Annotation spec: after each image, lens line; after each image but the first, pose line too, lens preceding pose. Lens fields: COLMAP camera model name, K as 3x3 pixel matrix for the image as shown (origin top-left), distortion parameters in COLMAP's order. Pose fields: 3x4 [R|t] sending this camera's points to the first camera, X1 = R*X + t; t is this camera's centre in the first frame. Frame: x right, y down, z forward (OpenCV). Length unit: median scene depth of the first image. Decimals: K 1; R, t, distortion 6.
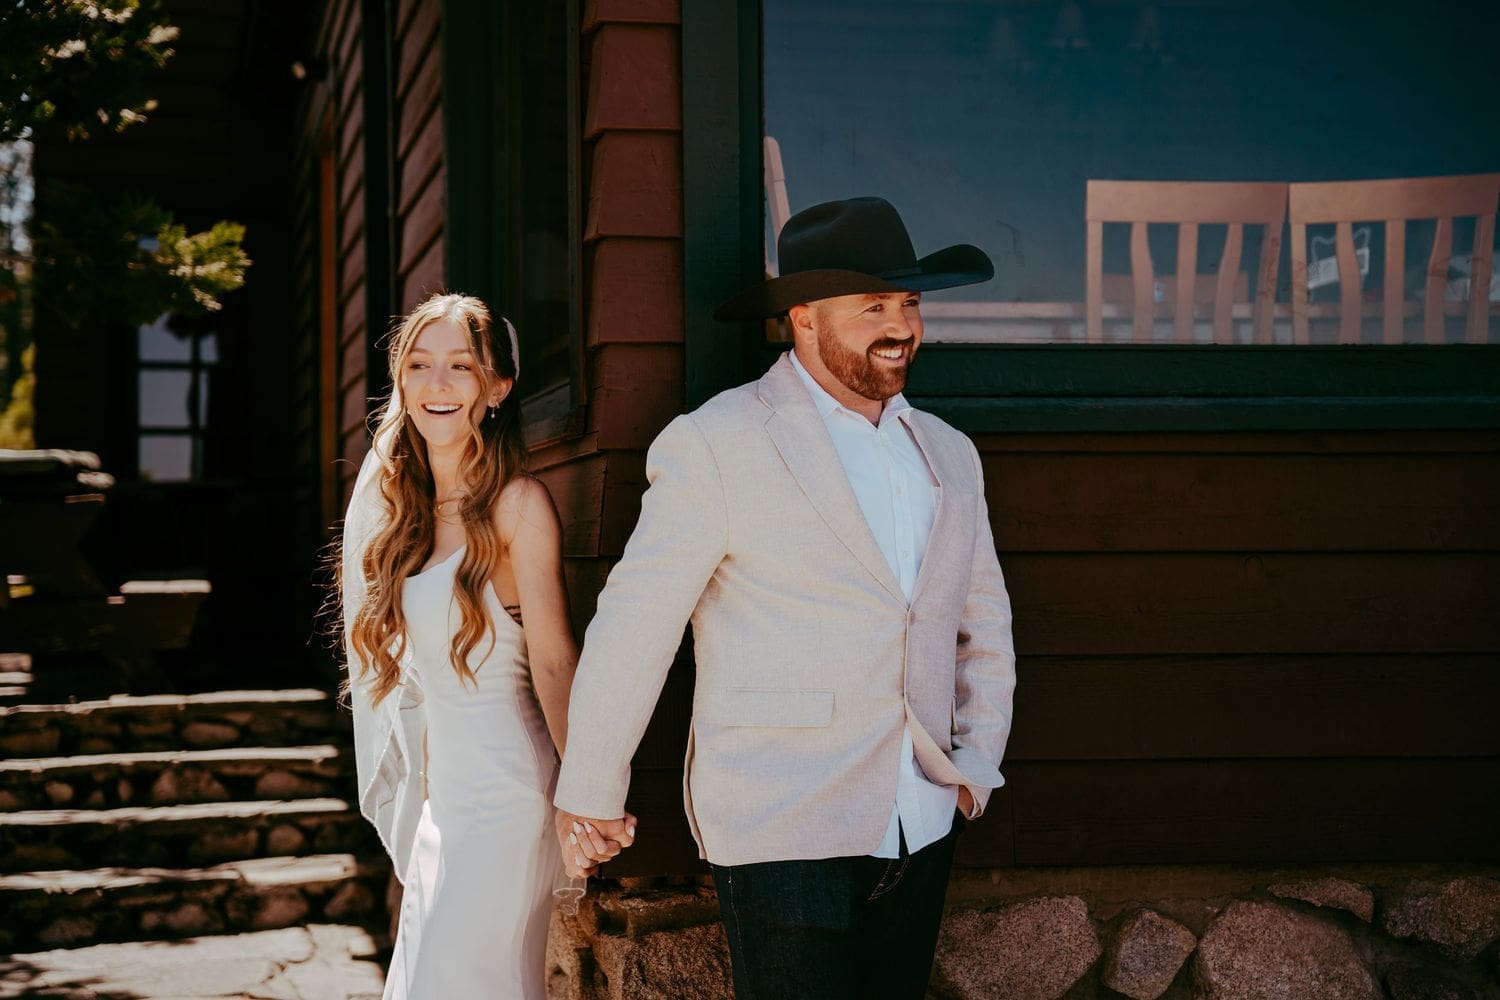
lens RADIAL K [[2606.4, 0, 746.2], [0, 2606.4, 500.2], [0, 0, 1]] dist [0.272541, 0.000000]
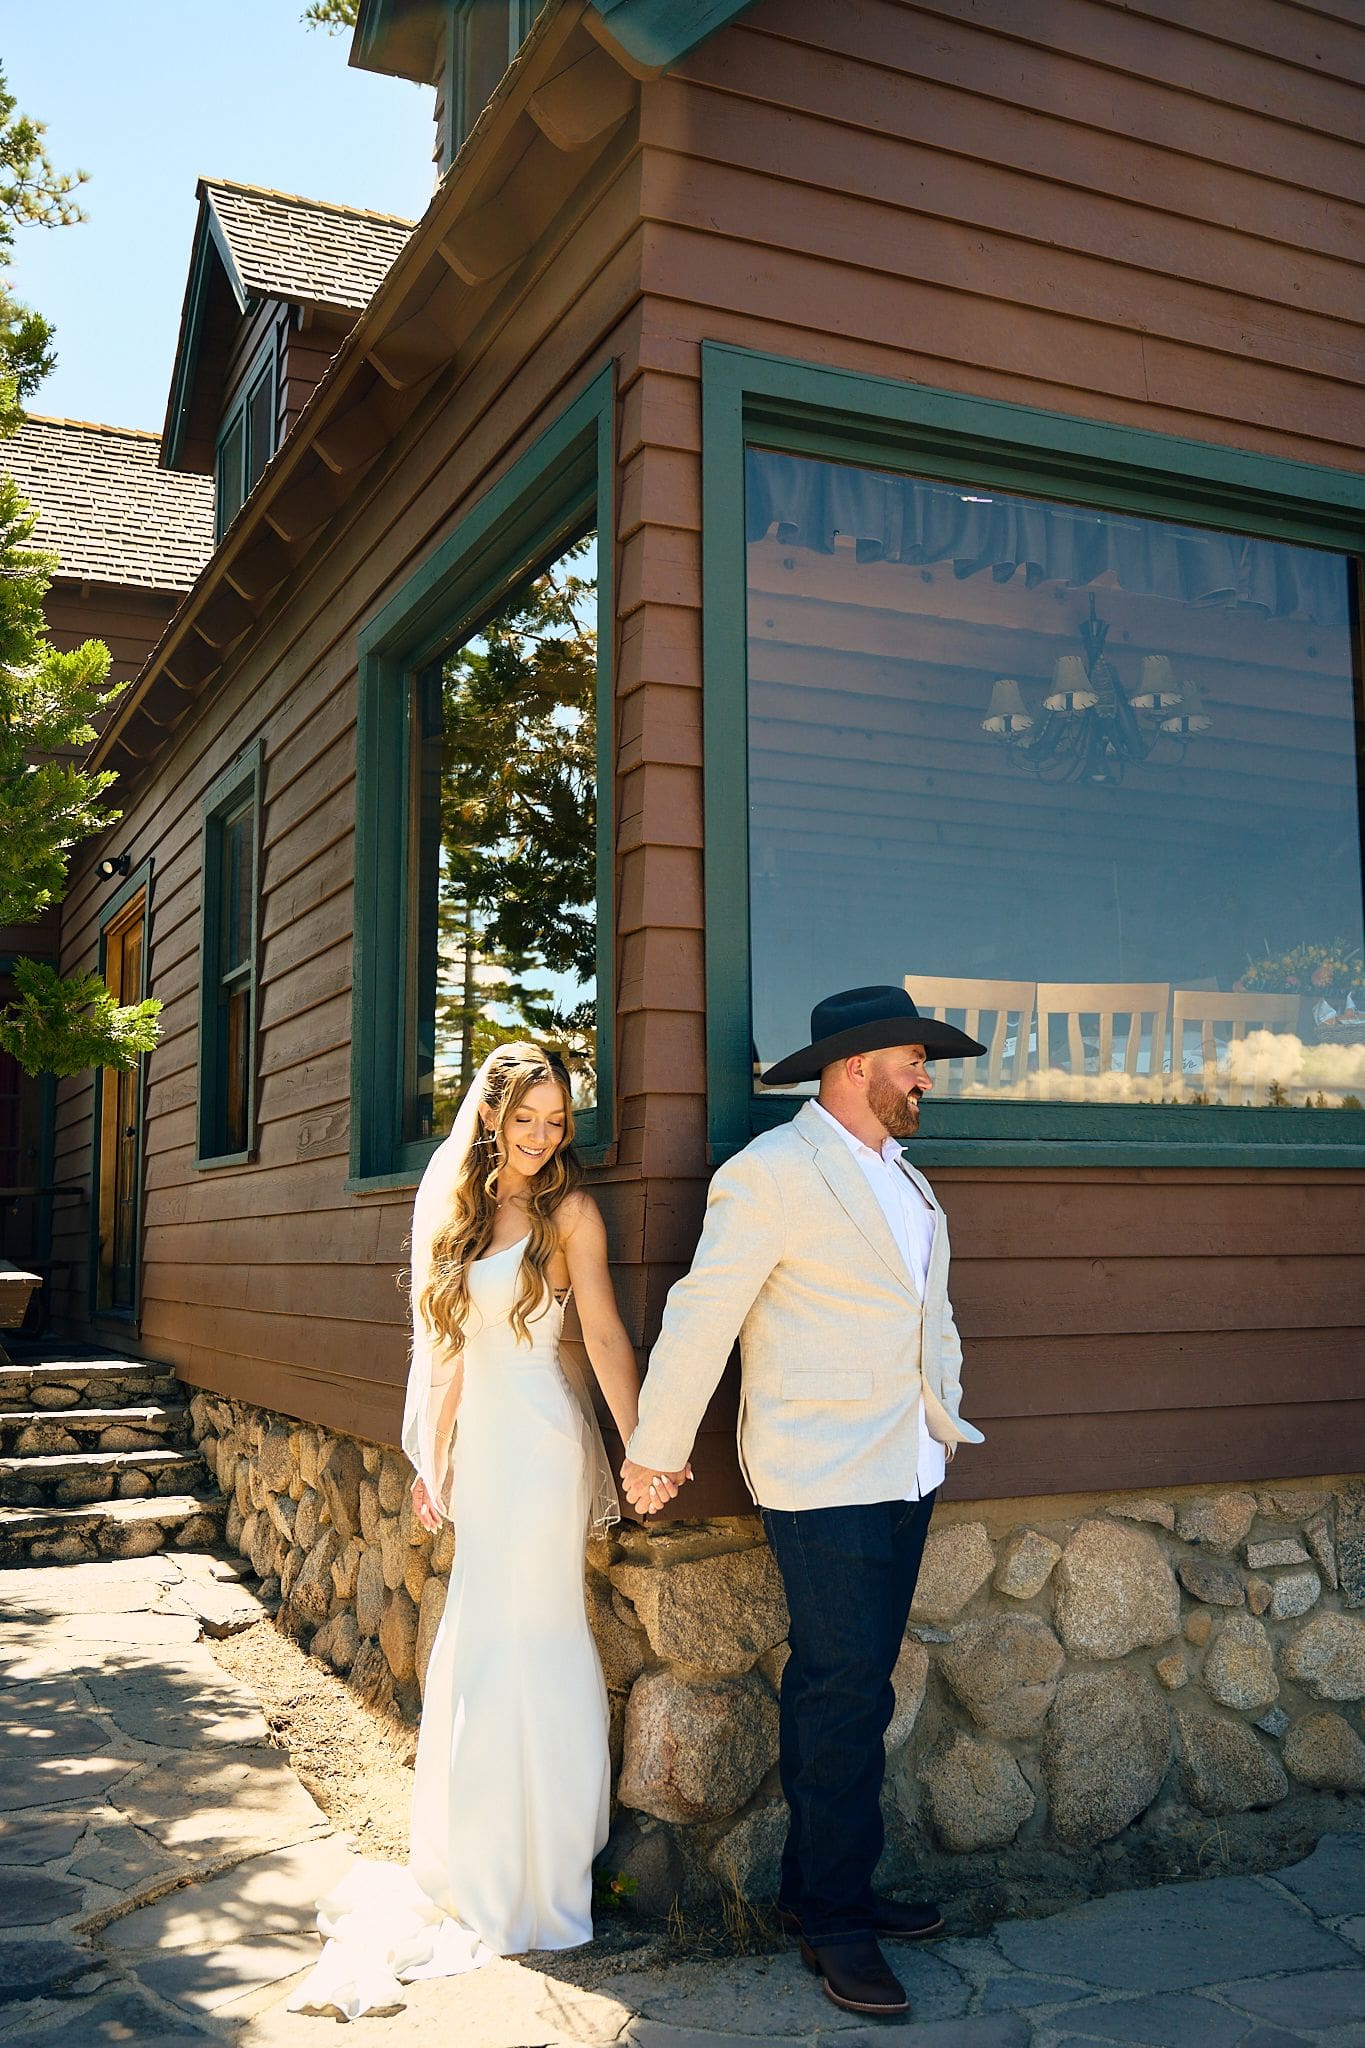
lens RADIAL K [[1970.1, 0, 713.6], [0, 1970.1, 1016.1], [0, 0, 1]] dist [-0.061770, 0.000000]
pose [[0.974761, 0.026736, 0.221646, -0.224888], [-0.005548, 0.995398, -0.095668, -0.005848], [-0.223183, 0.092024, 0.970423, 0.063009]]
